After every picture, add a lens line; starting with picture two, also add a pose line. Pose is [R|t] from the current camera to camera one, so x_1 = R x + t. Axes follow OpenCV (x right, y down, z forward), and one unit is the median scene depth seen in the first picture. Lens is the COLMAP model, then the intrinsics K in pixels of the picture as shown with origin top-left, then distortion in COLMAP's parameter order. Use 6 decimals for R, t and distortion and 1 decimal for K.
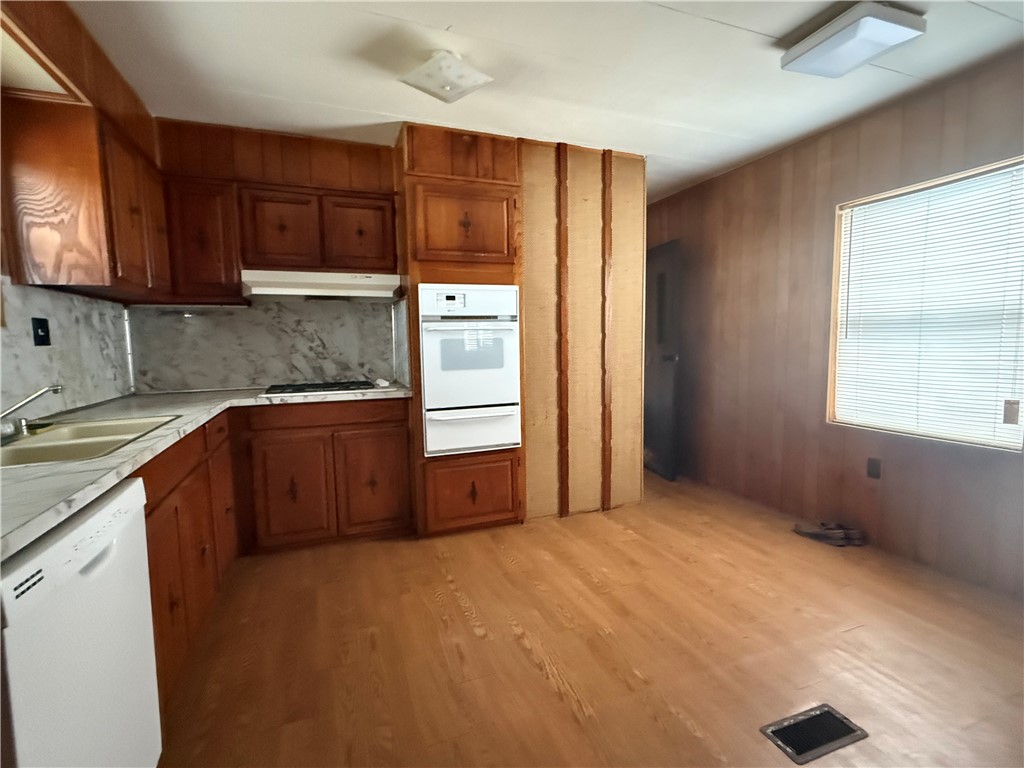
lens RADIAL K [[481.5, 0, 512.0], [0, 481.5, 384.0], [0, 0, 1]] dist [-0.001485, 0.000031]
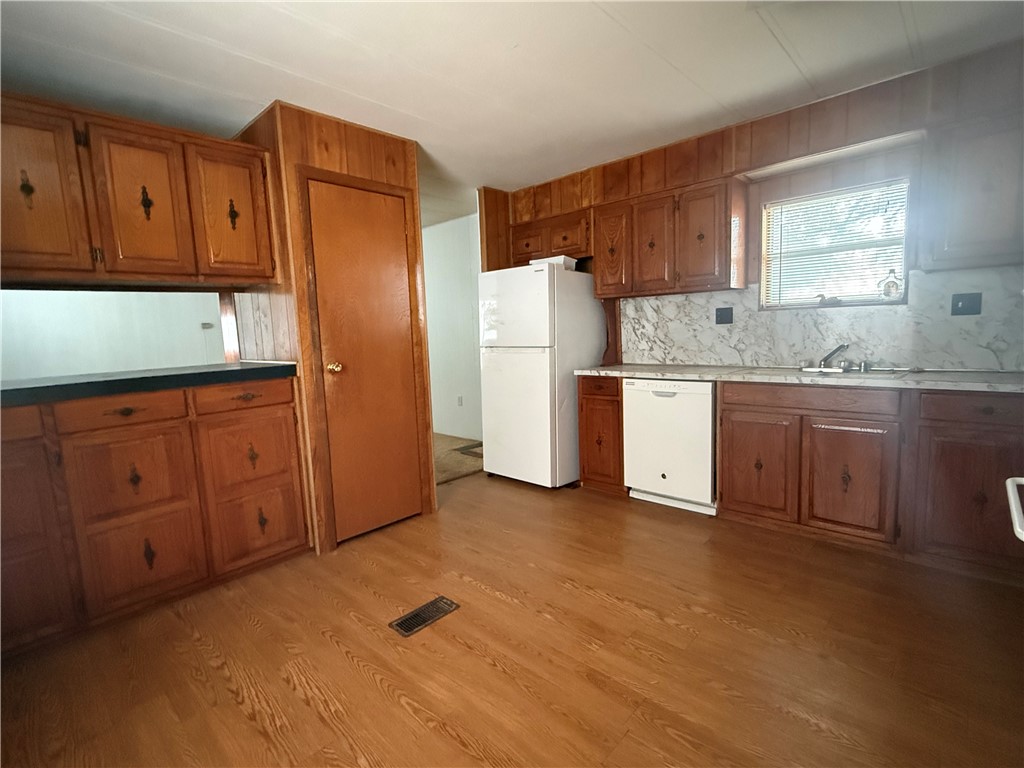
lens RADIAL K [[481.5, 0, 512.0], [0, 481.5, 384.0], [0, 0, 1]] dist [-0.001485, 0.000031]
pose [[-0.897099, 0.099701, -0.430434, 0.724265], [0.014326, 0.980259, 0.197198, -0.182354], [0.441598, 0.170739, -0.880818, 1.735631]]
